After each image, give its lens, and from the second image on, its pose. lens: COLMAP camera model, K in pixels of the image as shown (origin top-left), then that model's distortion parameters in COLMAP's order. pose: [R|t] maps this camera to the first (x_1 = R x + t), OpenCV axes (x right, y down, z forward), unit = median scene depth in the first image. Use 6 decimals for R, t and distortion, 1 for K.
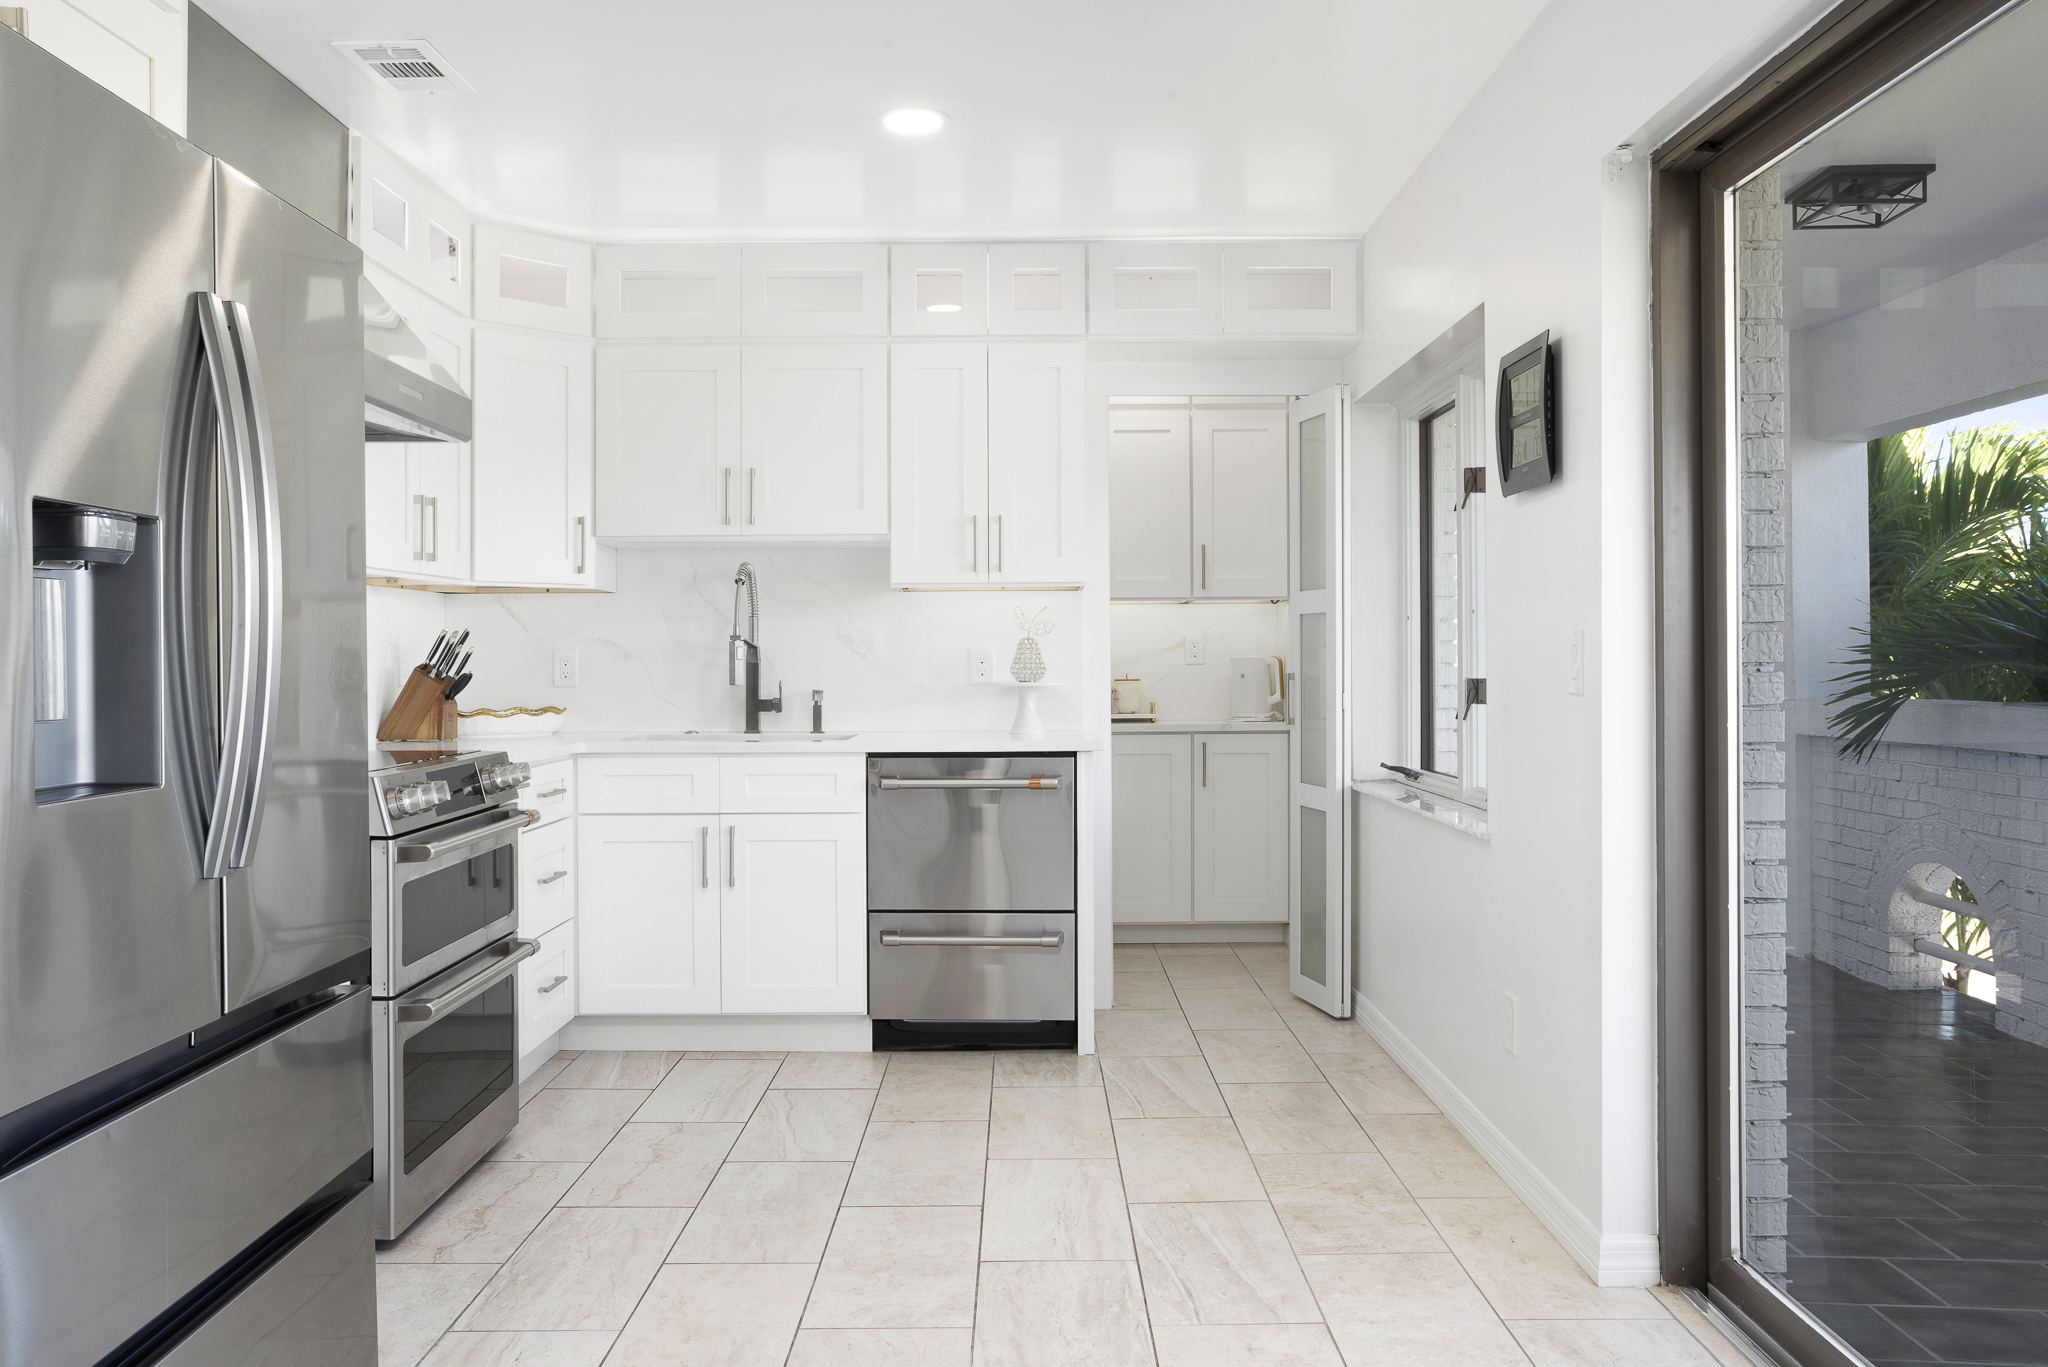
lens RADIAL K [[1515.0, 0, 1031.9], [0, 1515.0, 681.7], [0, 0, 1]] dist [-0.039855, 0.044837]
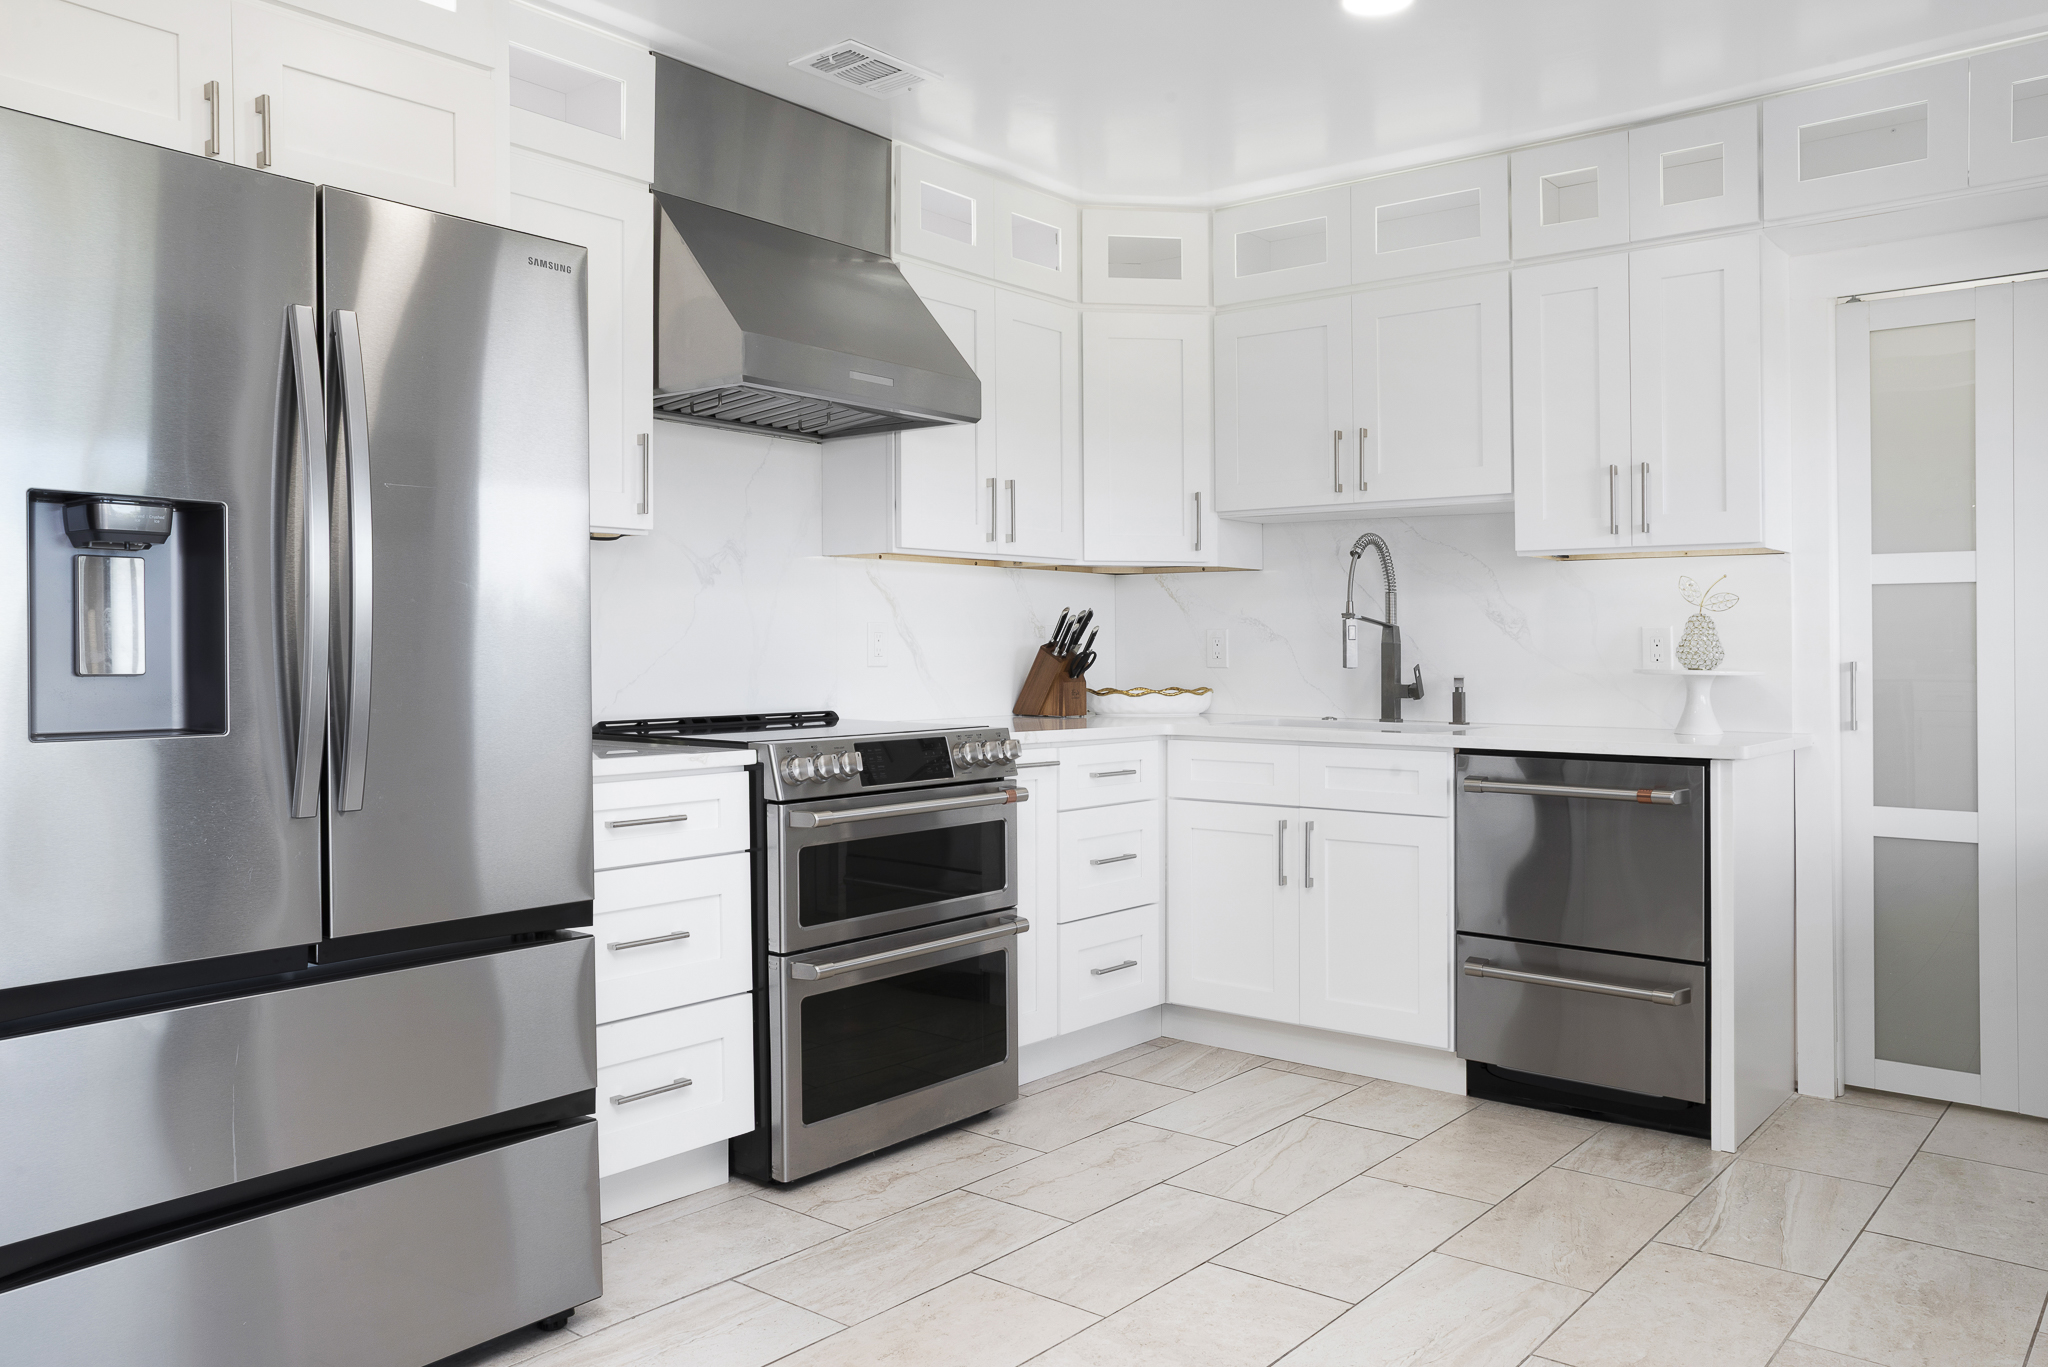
lens RADIAL K [[1515.0, 0, 1021.2], [0, 1515.0, 662.5], [0, 0, 1]] dist [-0.039855, 0.044837]
pose [[0.782285, 0.012600, -0.622793, 0.230825], [-0.015254, 0.999883, 0.001068, 0.001224], [0.622734, 0.008665, 0.782386, 0.173837]]
